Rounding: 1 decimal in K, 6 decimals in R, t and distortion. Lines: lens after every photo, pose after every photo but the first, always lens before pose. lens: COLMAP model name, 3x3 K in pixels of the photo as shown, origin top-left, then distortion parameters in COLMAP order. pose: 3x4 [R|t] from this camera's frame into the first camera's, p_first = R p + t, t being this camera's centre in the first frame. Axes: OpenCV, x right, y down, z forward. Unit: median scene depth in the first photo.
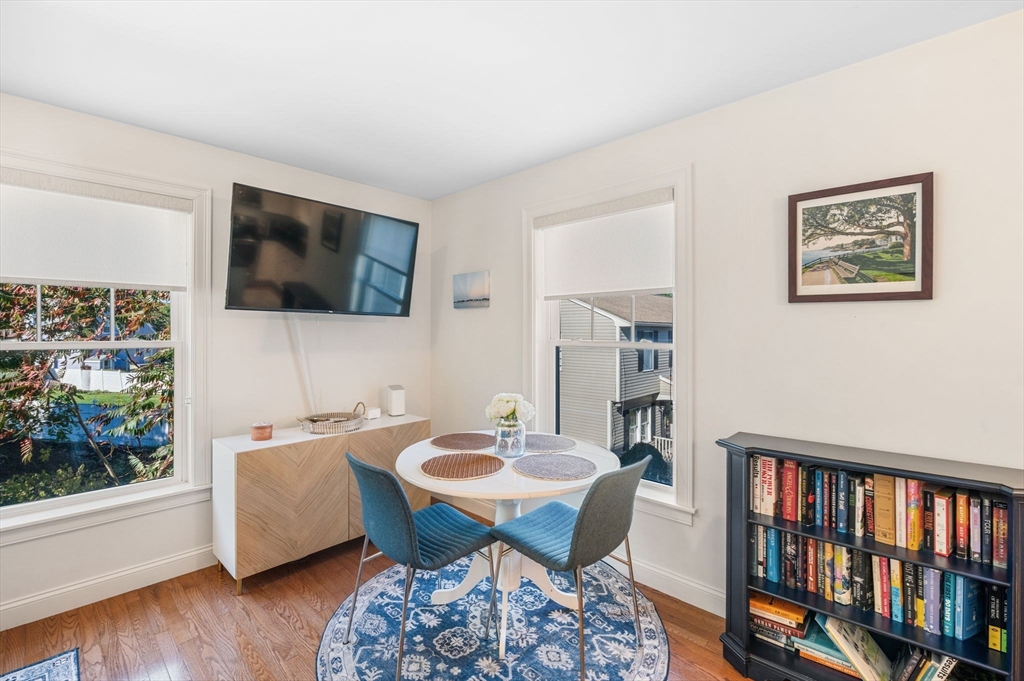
lens RADIAL K [[446.7, 0, 512.9], [0, 446.7, 330.8], [0, 0, 1]] dist [-0.013866, -0.000389]
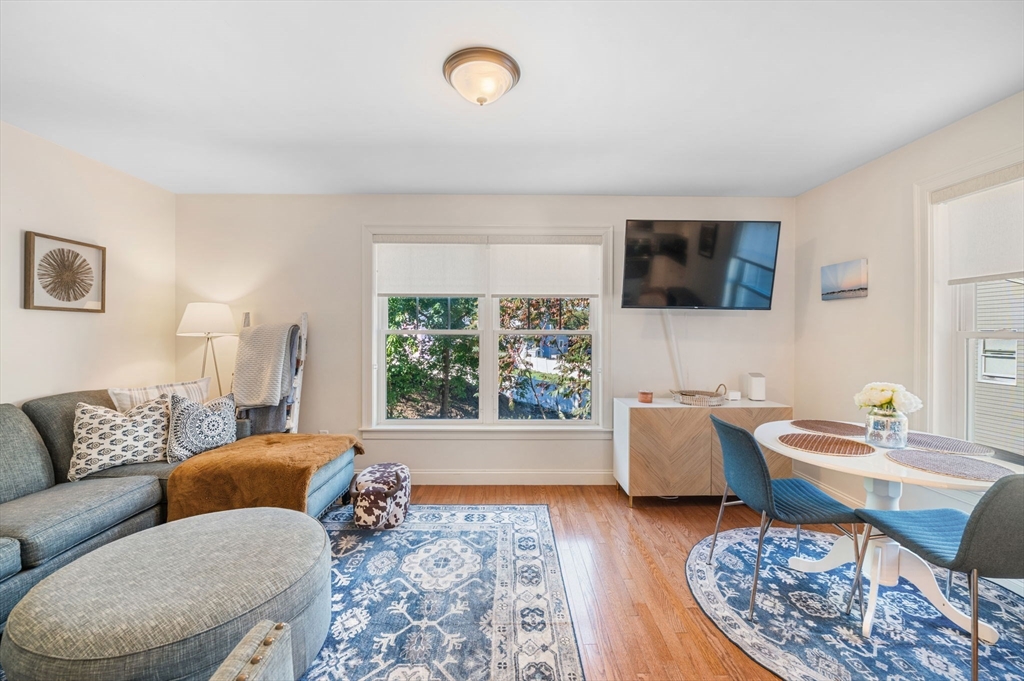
lens RADIAL K [[406.2, 0, 513.9], [0, 406.2, 331.9], [0, 0, 1]] dist [-0.013103, -0.000065]
pose [[0.694528, 0.001568, -0.719464, 0.060959], [-0.001179, 0.999999, 0.001041, 0.032078], [0.719465, 0.000126, 0.694529, -0.188035]]
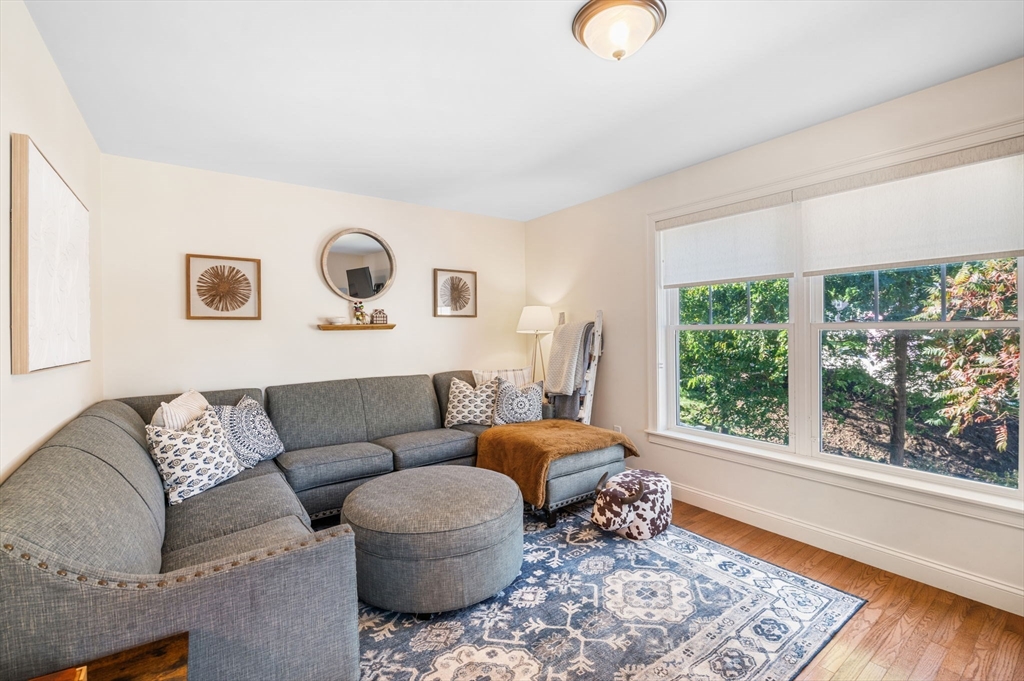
lens RADIAL K [[446.7, 0, 512.9], [0, 446.7, 330.8], [0, 0, 1]] dist [-0.013866, -0.000389]
pose [[-0.191008, 0.004946, -0.981576, 0.212127], [0.014383, 0.999894, 0.002239, 0.033842], [0.981483, -0.013690, -0.191059, 0.305947]]
